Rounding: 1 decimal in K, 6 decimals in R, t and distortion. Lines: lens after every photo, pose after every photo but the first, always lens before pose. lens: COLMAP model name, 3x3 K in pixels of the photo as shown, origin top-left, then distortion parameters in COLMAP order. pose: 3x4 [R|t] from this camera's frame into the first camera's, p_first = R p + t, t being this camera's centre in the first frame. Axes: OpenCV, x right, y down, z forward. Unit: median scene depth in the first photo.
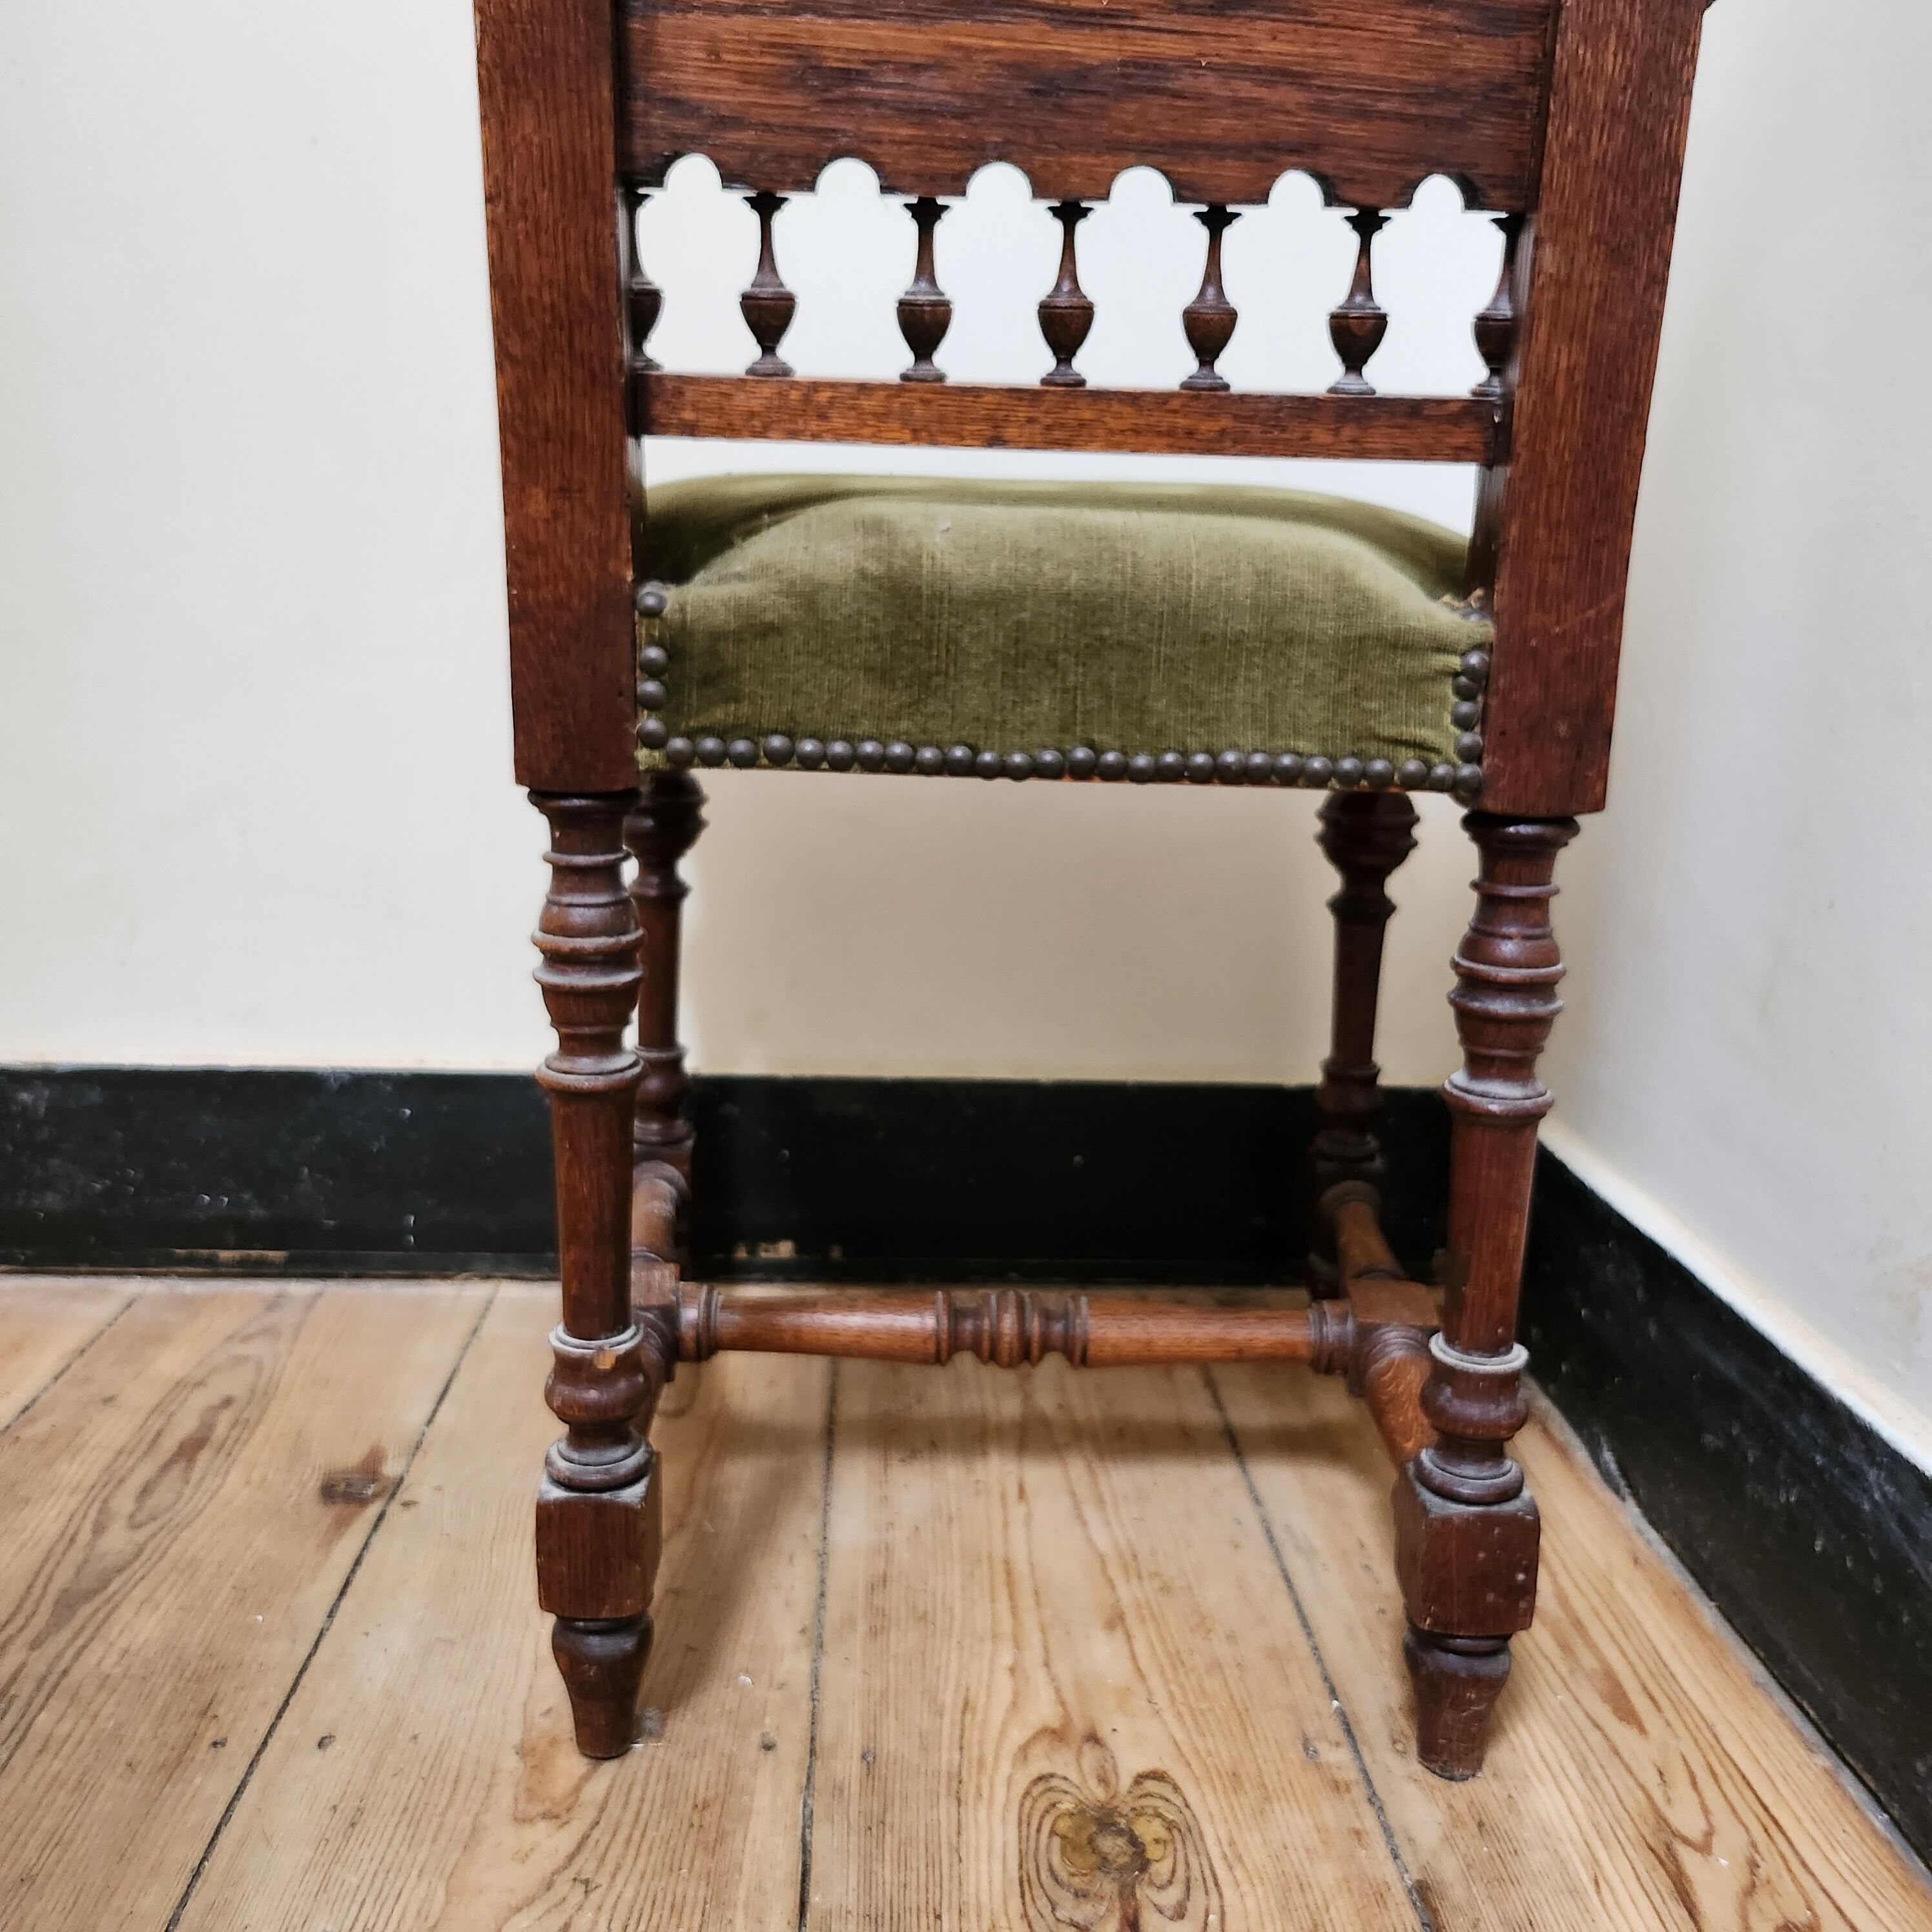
lens RADIAL K [[1896.3, 0, 966.0], [0, 1896.3, 966.0], [0, 0, 1]] dist [0.050741, -0.081712]
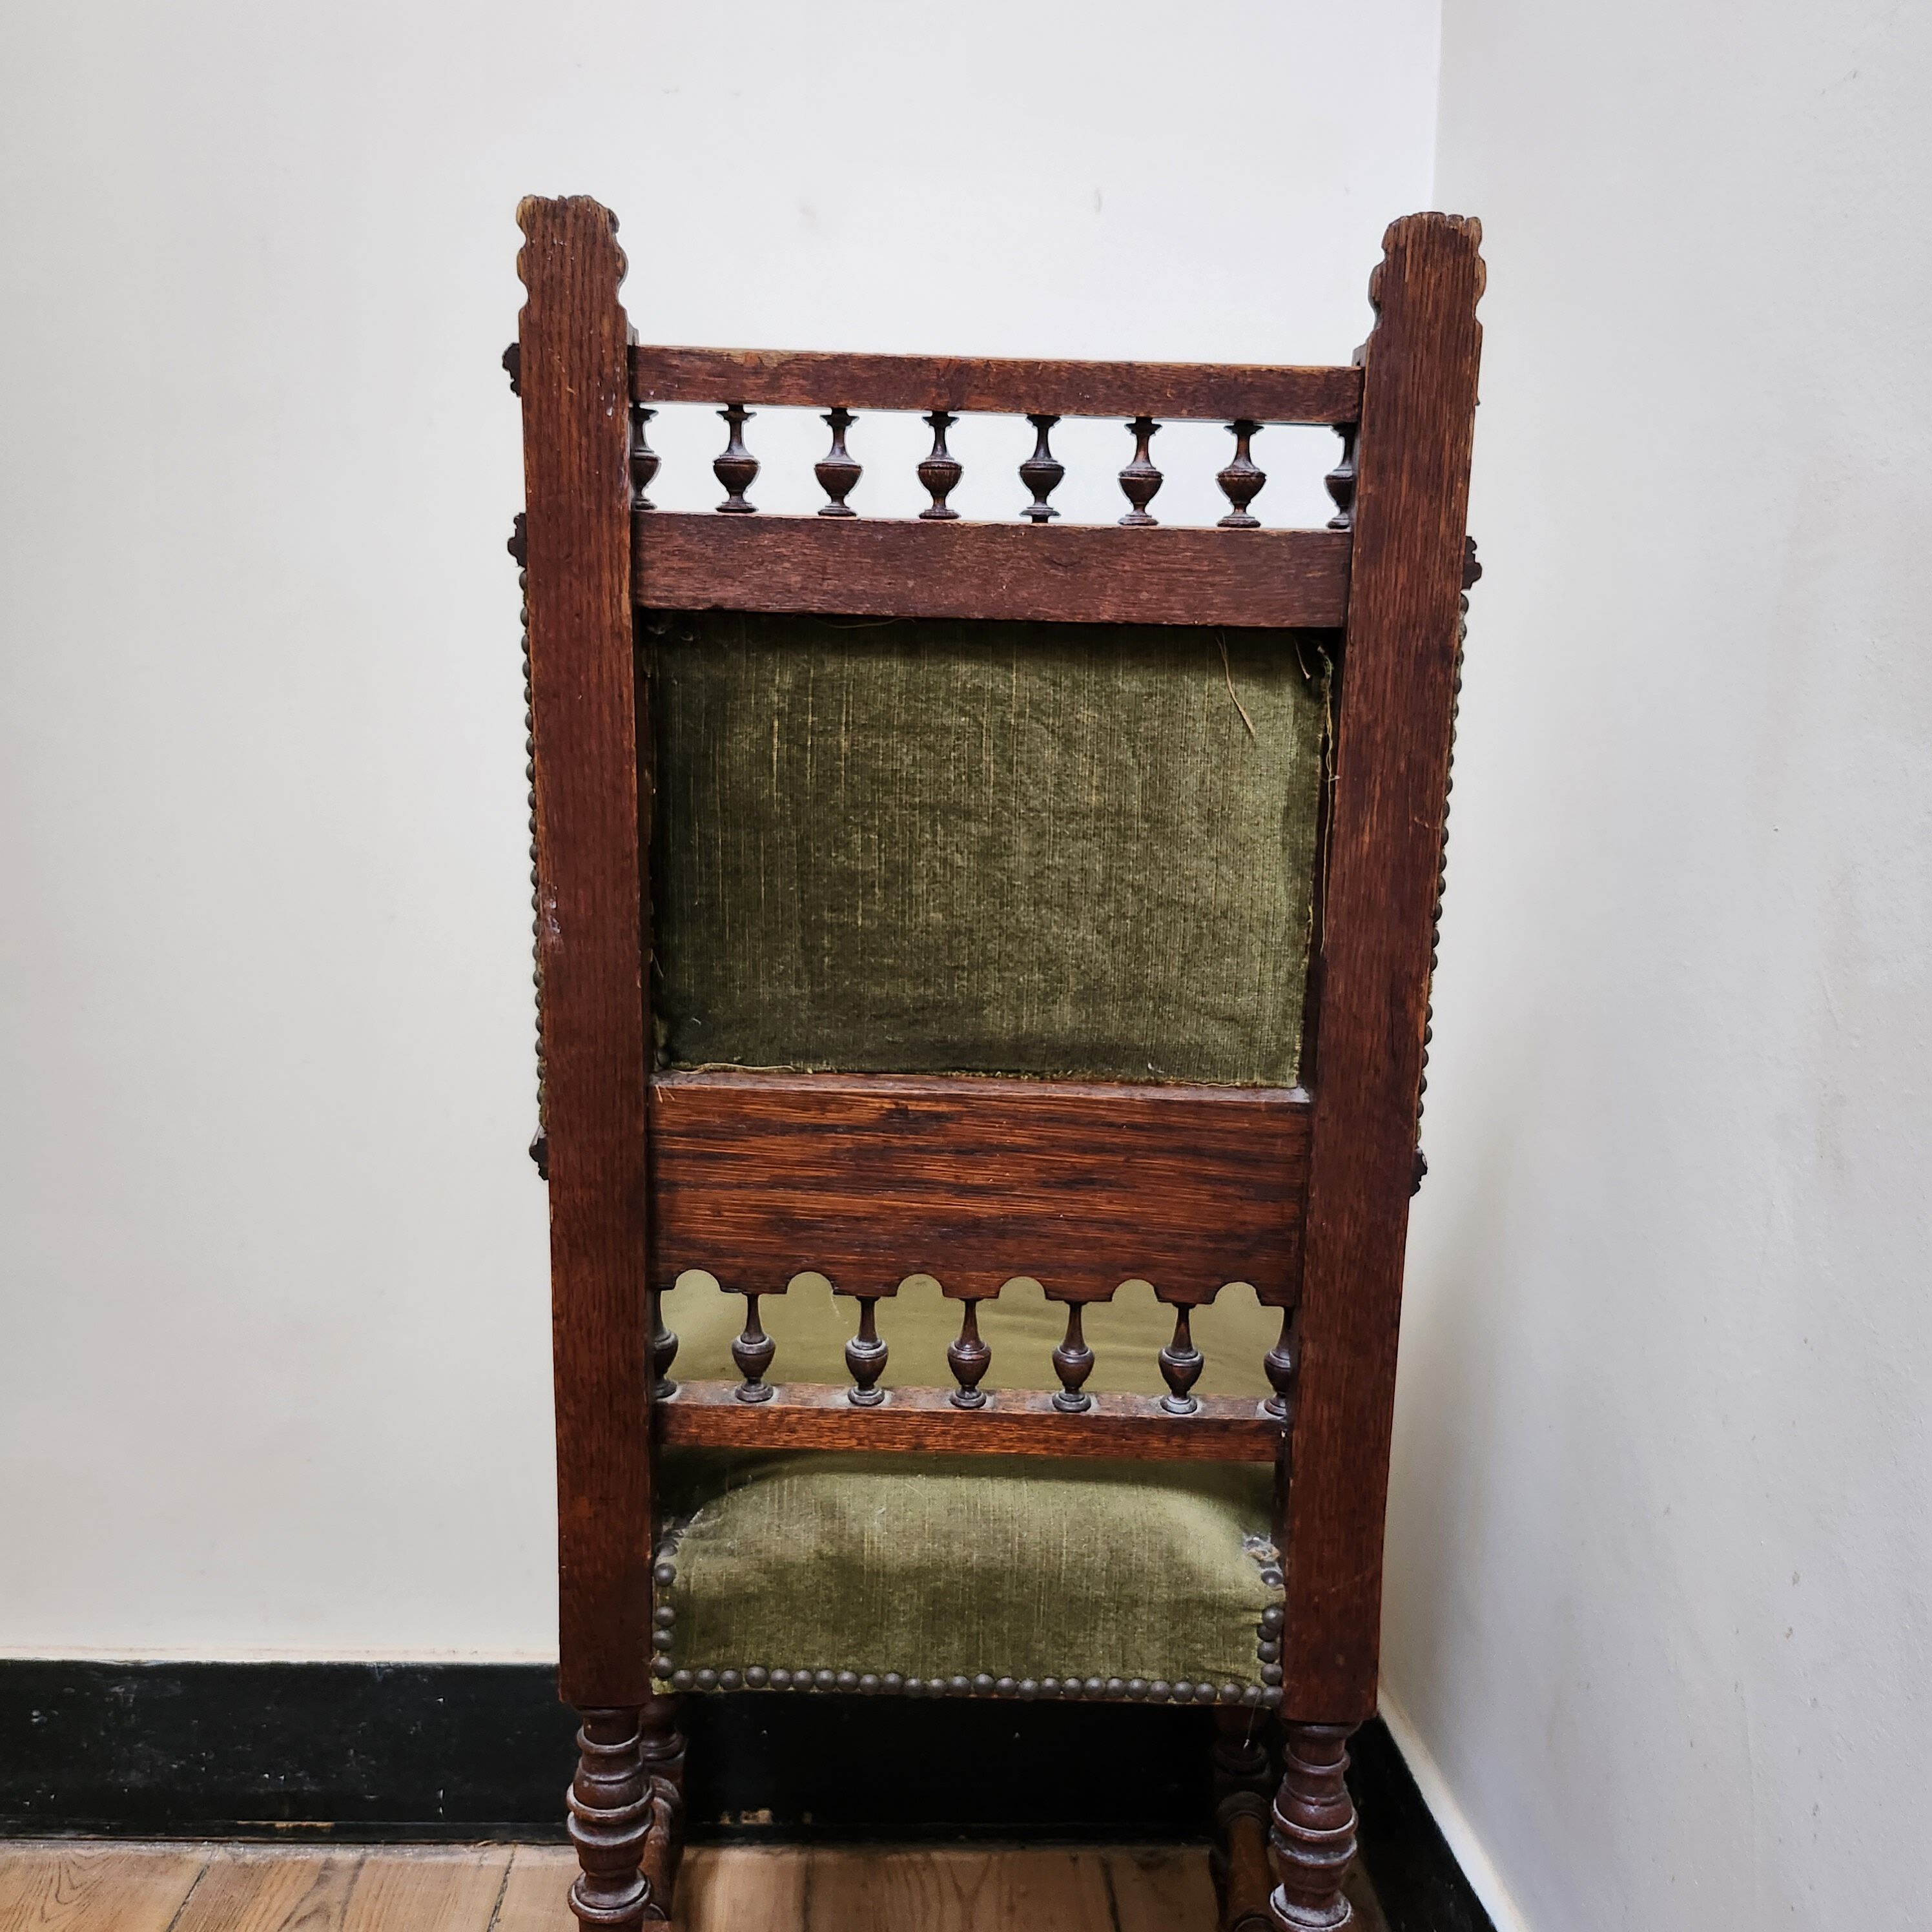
lens RADIAL K [[1883.0, 0, 948.5], [0, 1883.0, 958.8], [0, 0, 1]] dist [0.064118, -0.083384]
pose [[0.999992, -0.002225, -0.003228, 0.042720], [0.001899, 0.995191, -0.097935, -0.495804], [0.003431, 0.097929, 0.995188, -0.390197]]
